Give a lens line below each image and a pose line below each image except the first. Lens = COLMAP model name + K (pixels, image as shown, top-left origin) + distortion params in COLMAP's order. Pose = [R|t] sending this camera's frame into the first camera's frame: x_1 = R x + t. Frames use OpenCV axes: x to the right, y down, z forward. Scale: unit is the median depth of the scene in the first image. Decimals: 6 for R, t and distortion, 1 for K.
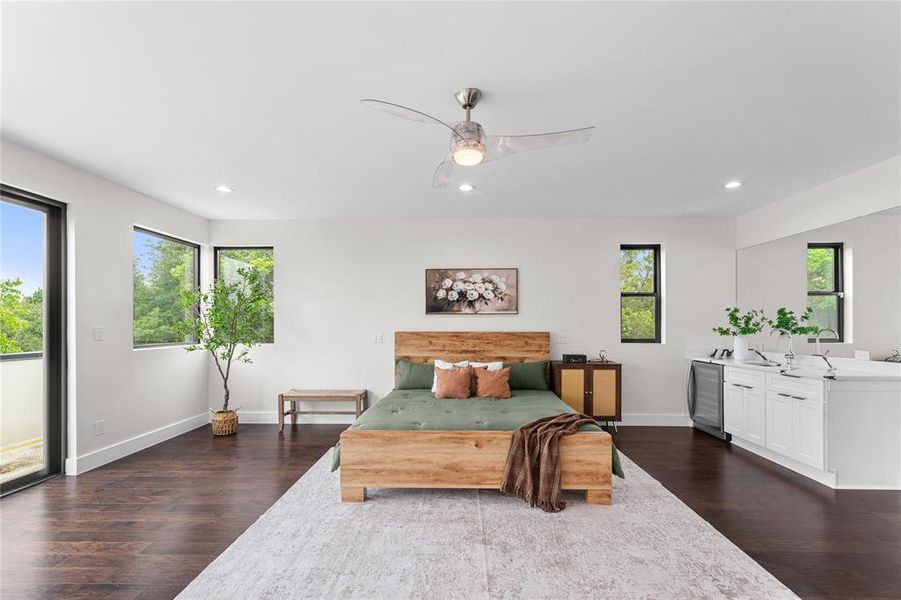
lens RADIAL K [[388.6, 0, 454.0], [0, 388.6, 325.8], [0, 0, 1]] dist [0.001853, 0.000176]
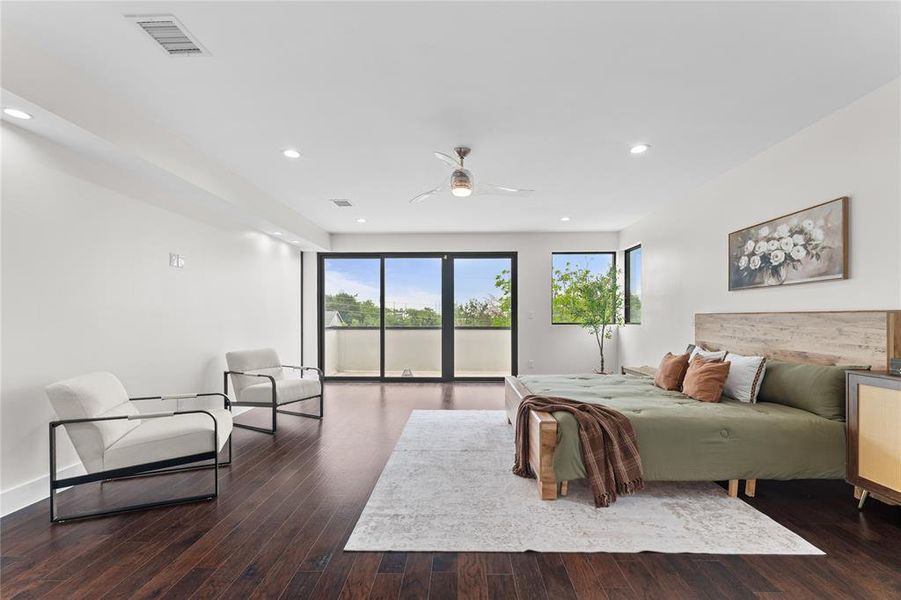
lens RADIAL K [[385.0, 0, 453.1], [0, 385.0, 318.2], [0, 0, 1]] dist [0.001919, 0.000274]
pose [[0.005501, 0.001203, -0.999984, 0.710627], [0.000647, 0.999999, 0.001206, 0.024525], [0.999985, -0.000653, 0.005500, 0.438919]]
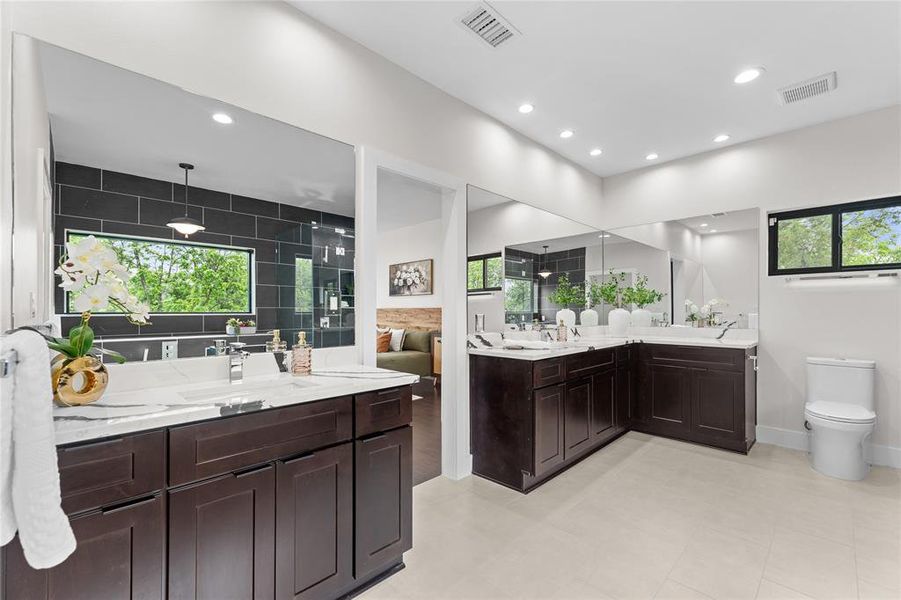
lens RADIAL K [[376.7, 0, 448.3], [0, 376.7, 306.4], [0, 0, 1]] dist [-0.000438, -0.000042]
pose [[0.723956, -0.007735, -0.689803, 1.071084], [0.000517, 0.999943, -0.010670, 0.023926], [0.689846, 0.007368, 0.723919, 0.128648]]
